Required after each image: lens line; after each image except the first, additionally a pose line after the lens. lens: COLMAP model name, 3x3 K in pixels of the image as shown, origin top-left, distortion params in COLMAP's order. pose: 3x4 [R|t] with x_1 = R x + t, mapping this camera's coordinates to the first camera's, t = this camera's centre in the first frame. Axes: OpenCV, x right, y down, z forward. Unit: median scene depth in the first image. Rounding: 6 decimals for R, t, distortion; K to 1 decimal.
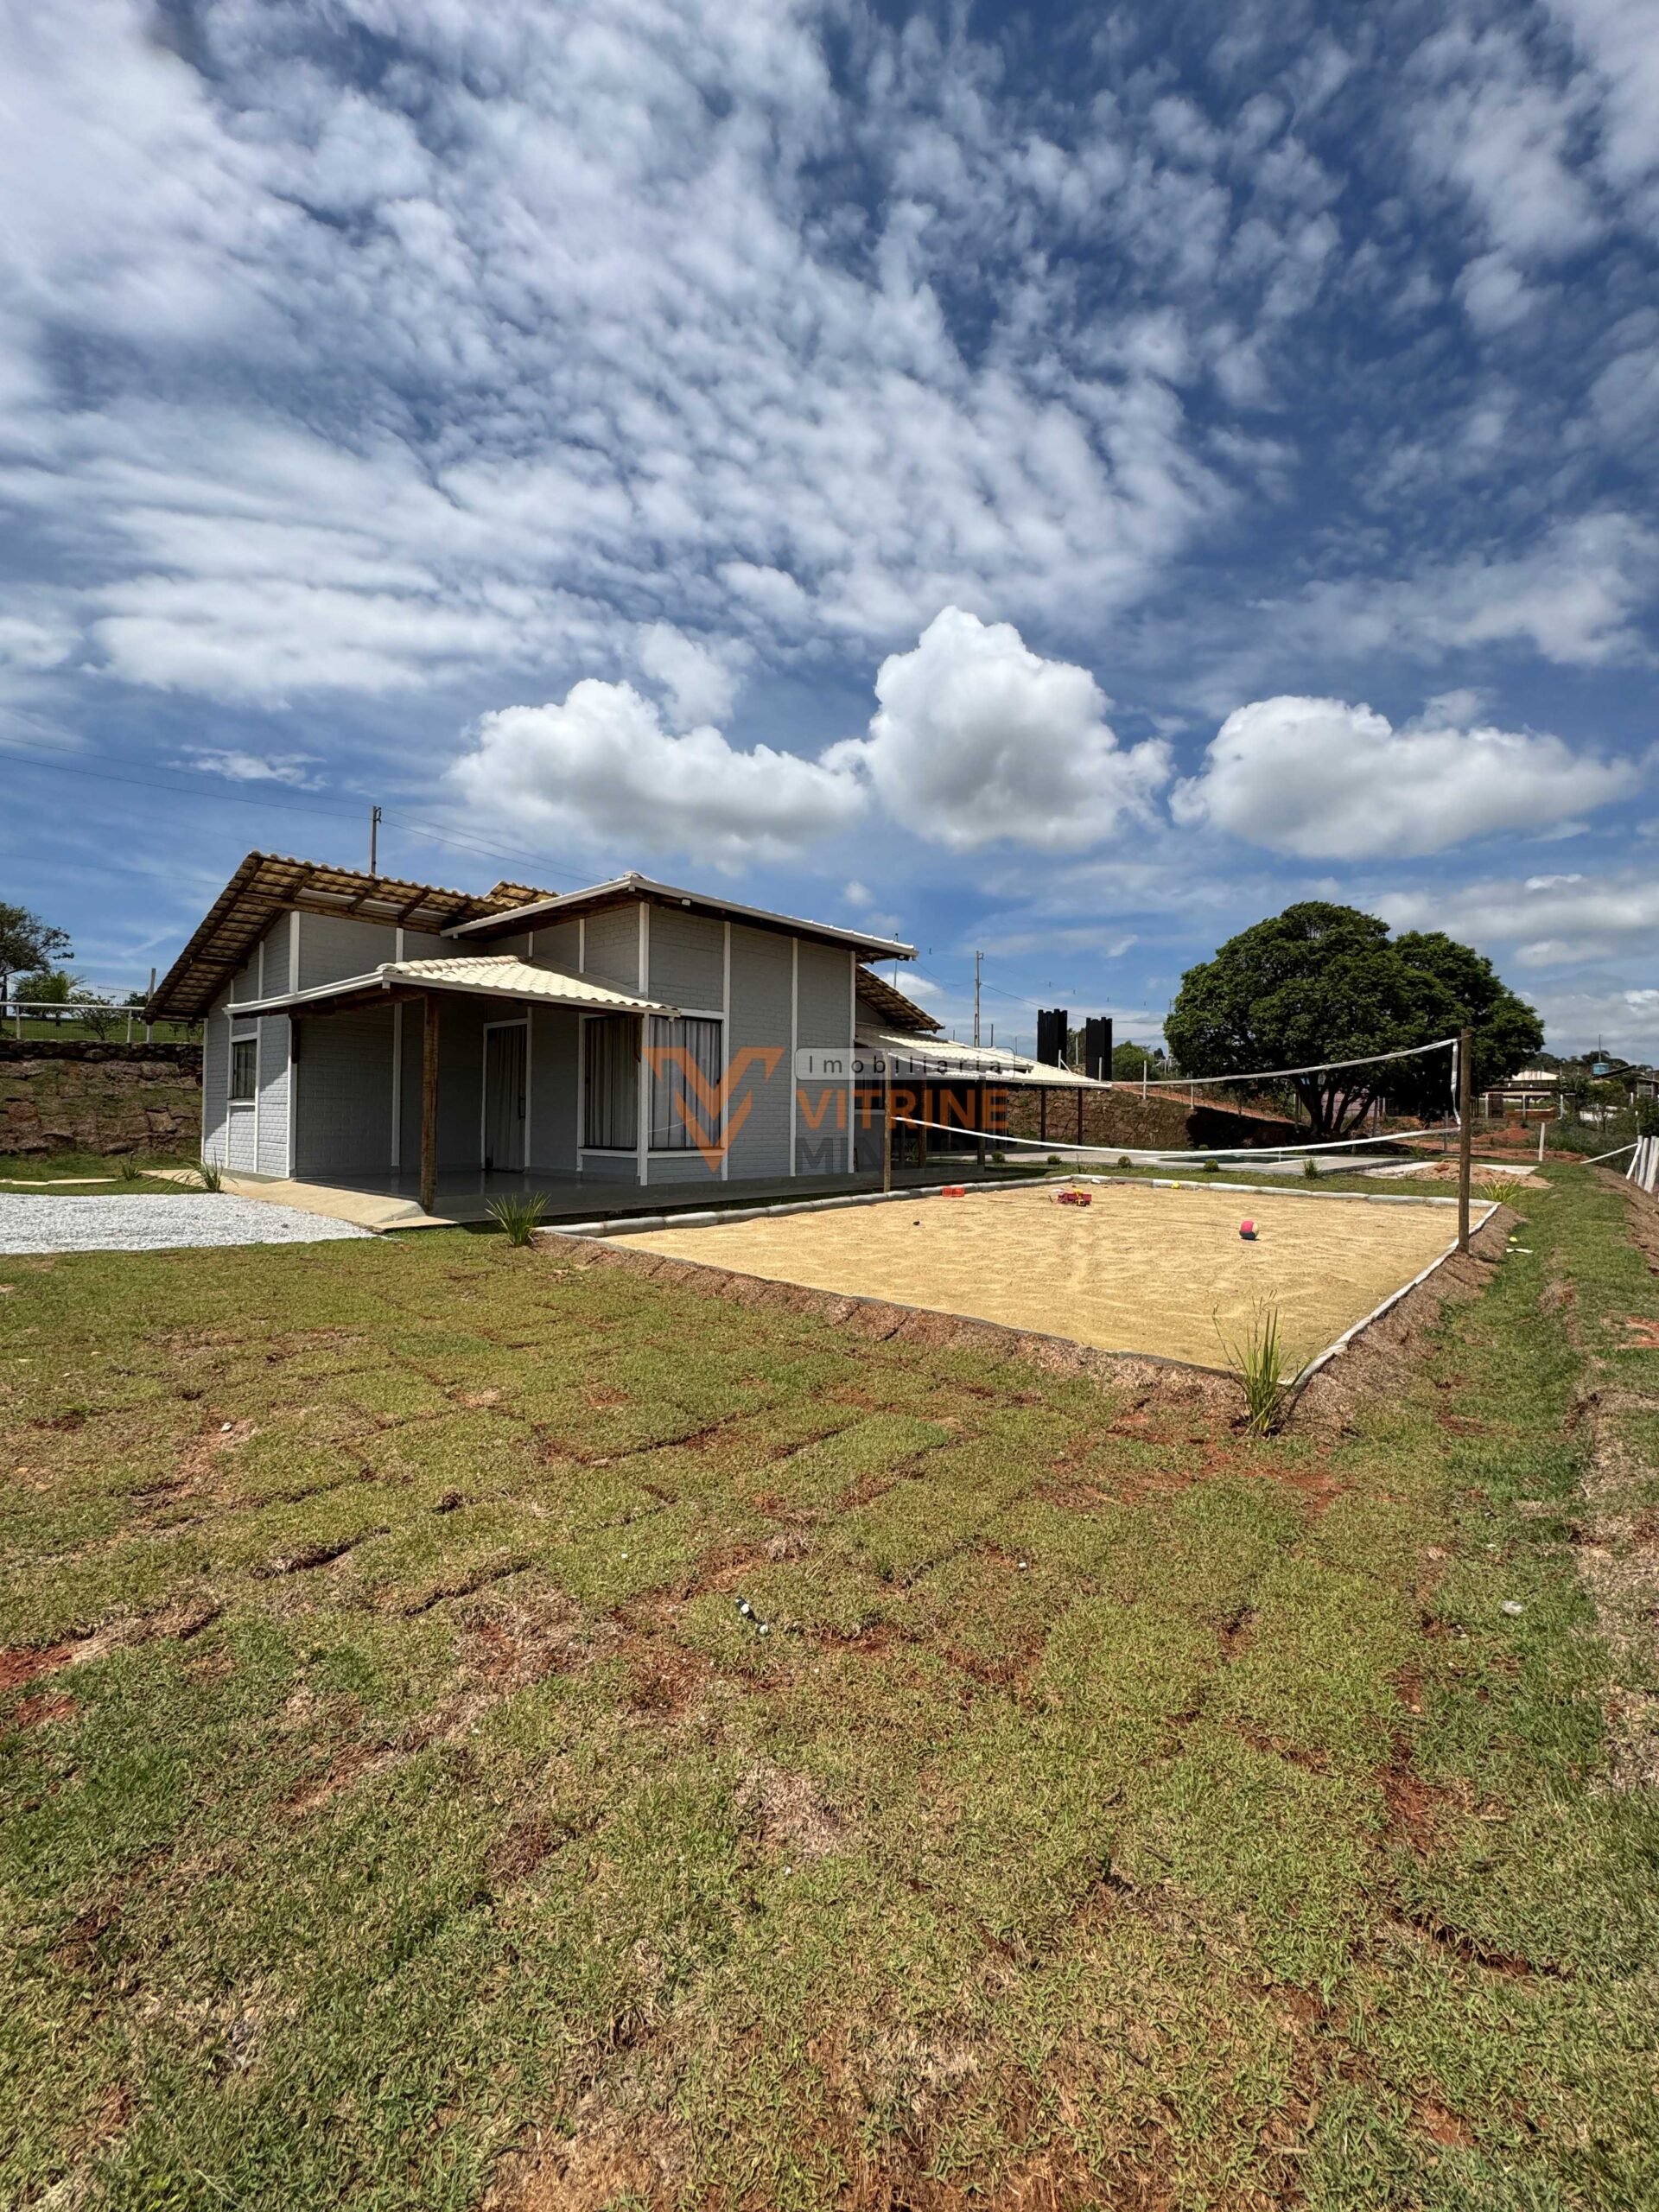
lens RADIAL K [[890.3, 0, 806.9], [0, 890.3, 1098.7], [0, 0, 1]] dist [-0.001020, 0.000445]
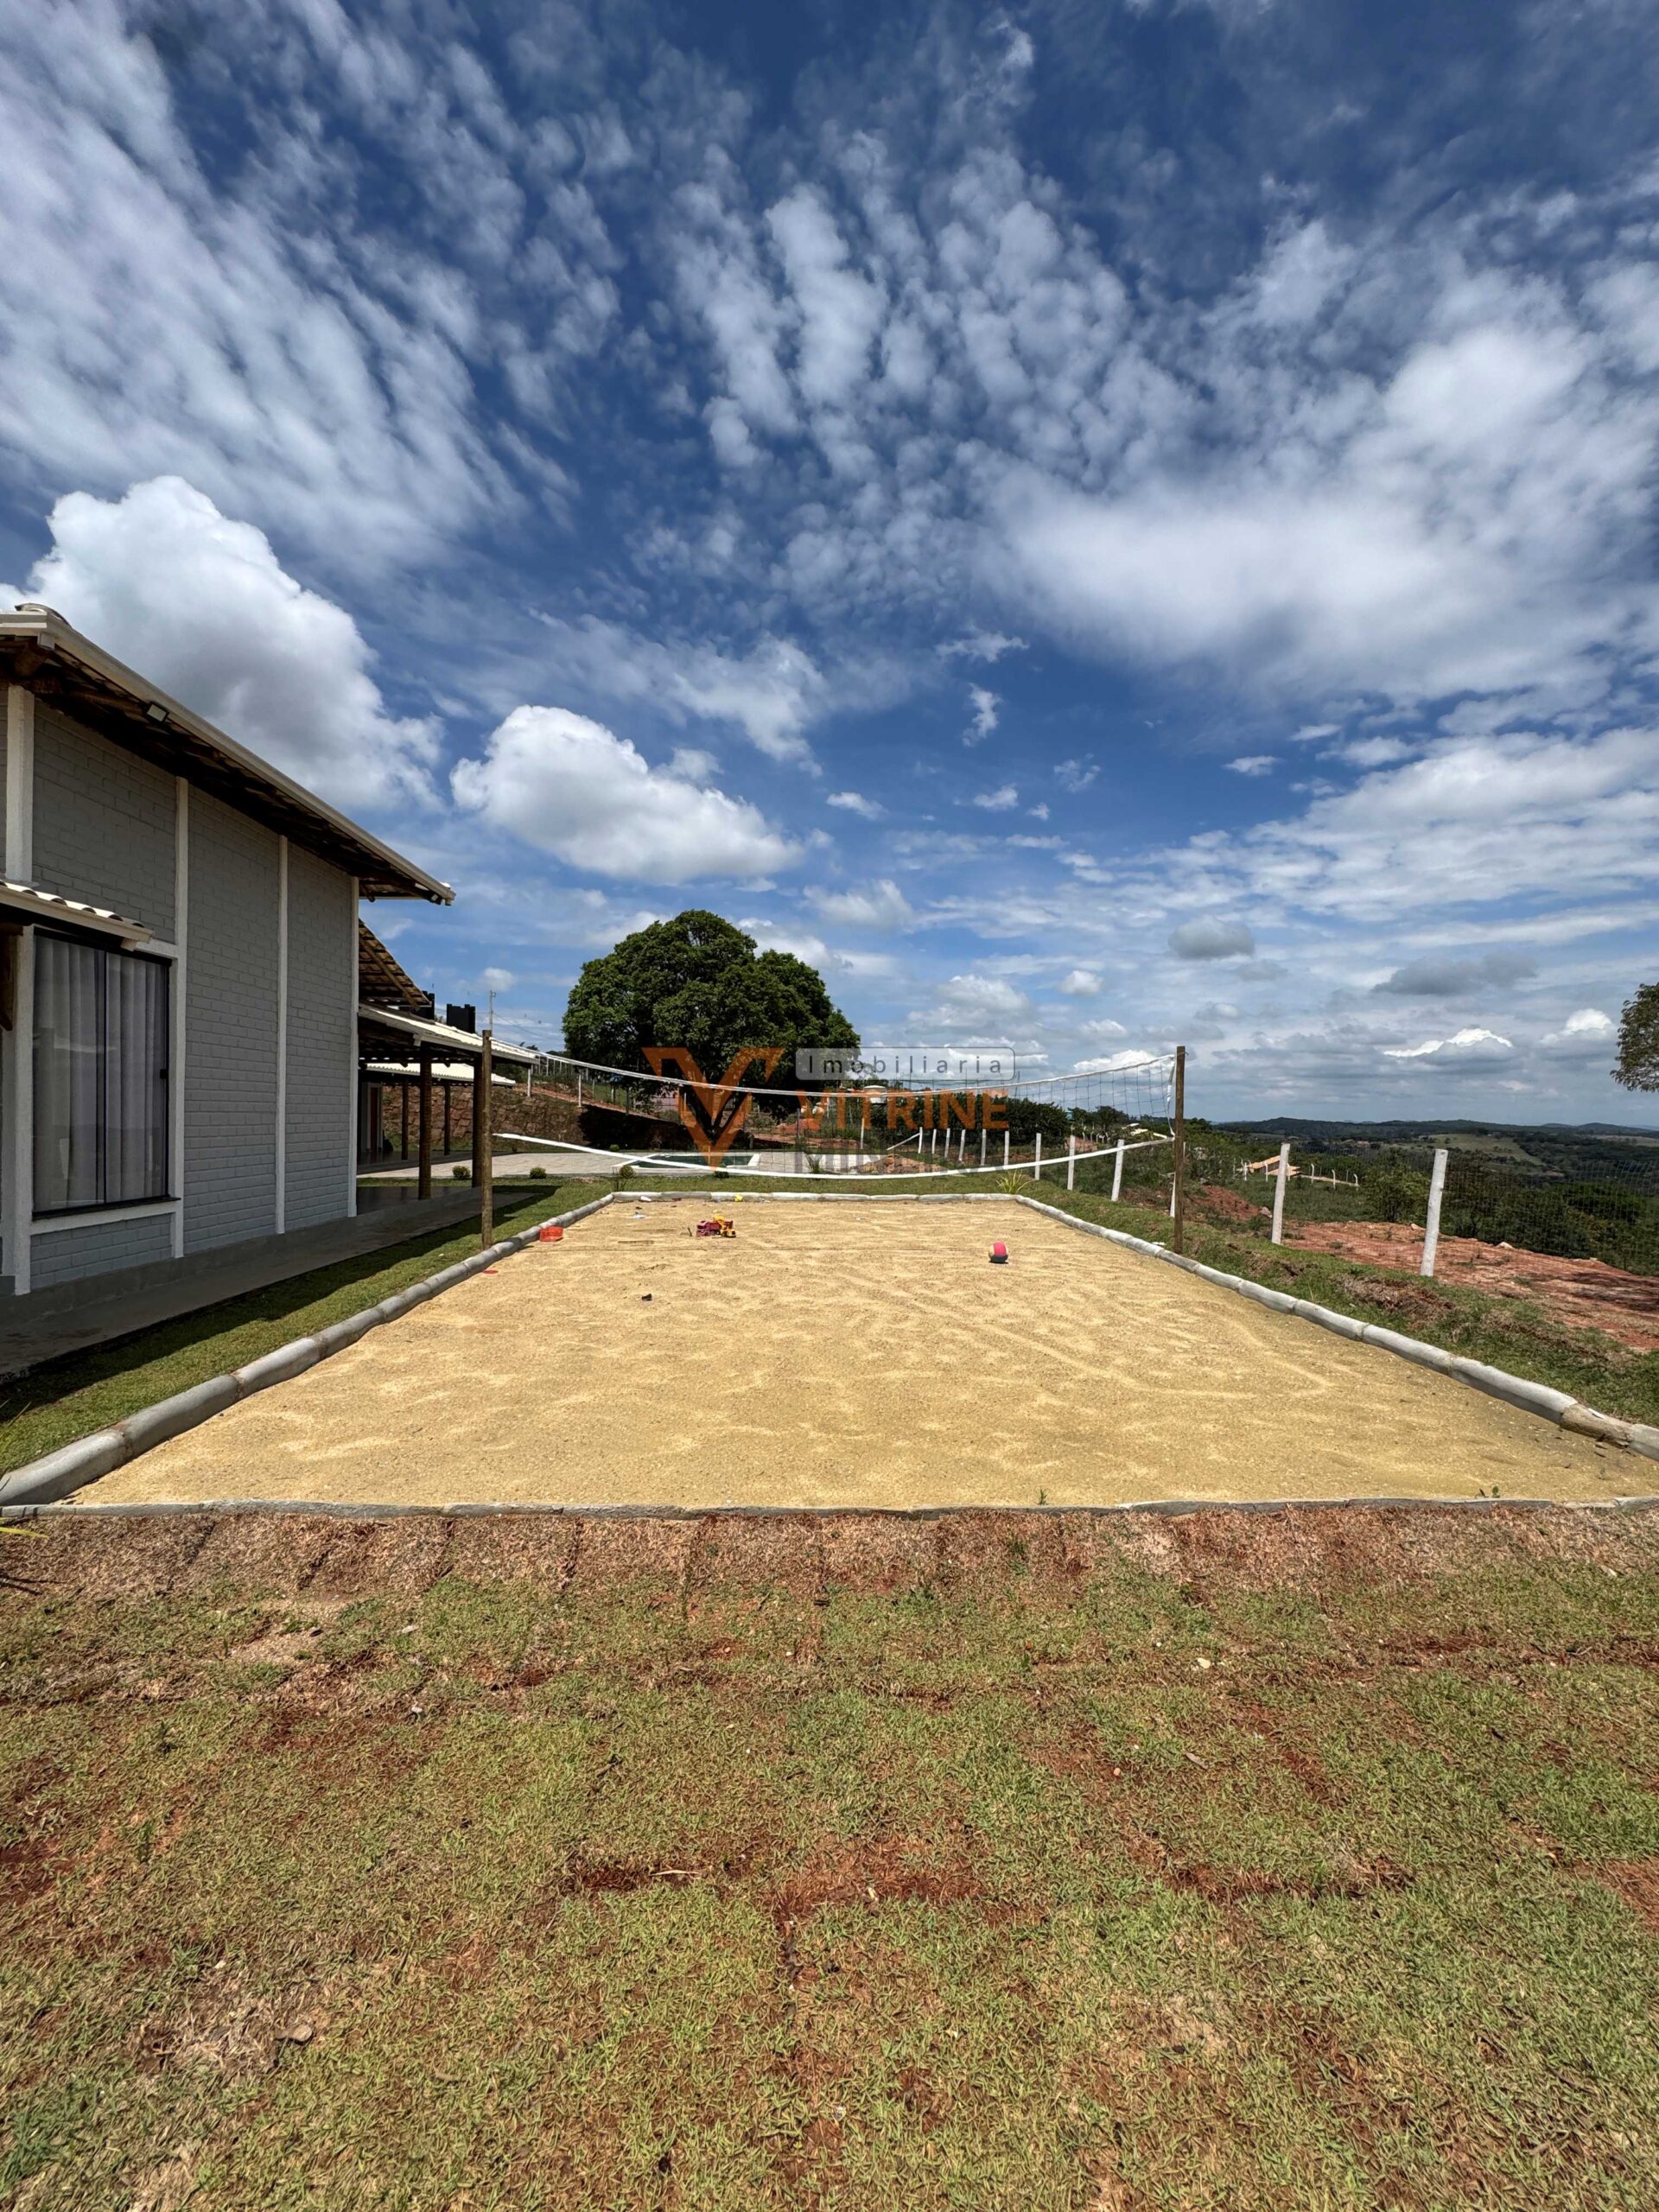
lens RADIAL K [[906.6, 0, 829.5], [0, 906.6, 1106.0], [0, 0, 1]] dist [-0.009064, 0.003586]
pose [[0.702294, -0.001961, 0.711884, -0.114695], [-0.009108, 0.999890, 0.011739, -0.005599], [-0.711829, -0.014729, 0.702199, 0.187451]]
